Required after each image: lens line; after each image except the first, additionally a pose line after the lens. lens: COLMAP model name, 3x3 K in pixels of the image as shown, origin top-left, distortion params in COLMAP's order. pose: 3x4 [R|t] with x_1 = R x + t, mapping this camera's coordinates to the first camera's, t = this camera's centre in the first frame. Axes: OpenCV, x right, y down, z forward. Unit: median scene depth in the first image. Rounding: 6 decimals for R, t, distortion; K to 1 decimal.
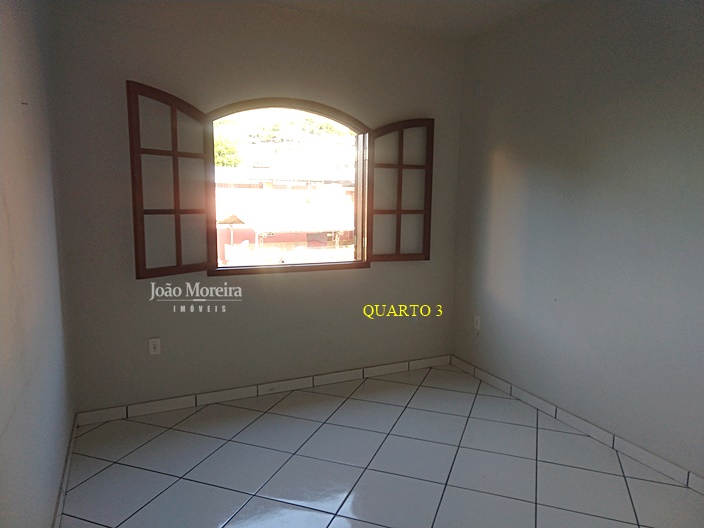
lens RADIAL K [[500.5, 0, 352.0], [0, 500.5, 264.0], [0, 0, 1]] dist [0.008139, 0.000499]
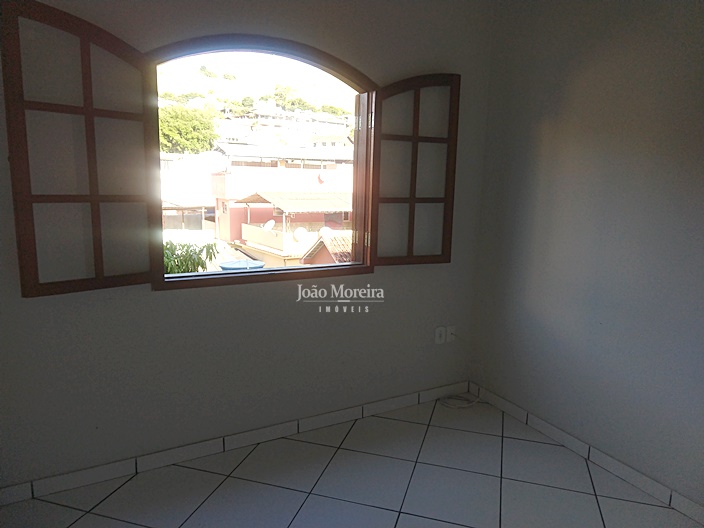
lens RADIAL K [[500.5, 0, 352.0], [0, 500.5, 264.0], [0, 0, 1]] dist [0.008139, 0.000499]
pose [[0.998801, 0.003206, 0.048841, -0.034439], [-0.005262, 0.999103, 0.042029, -0.041019], [-0.048662, -0.042236, 0.997922, 0.262156]]
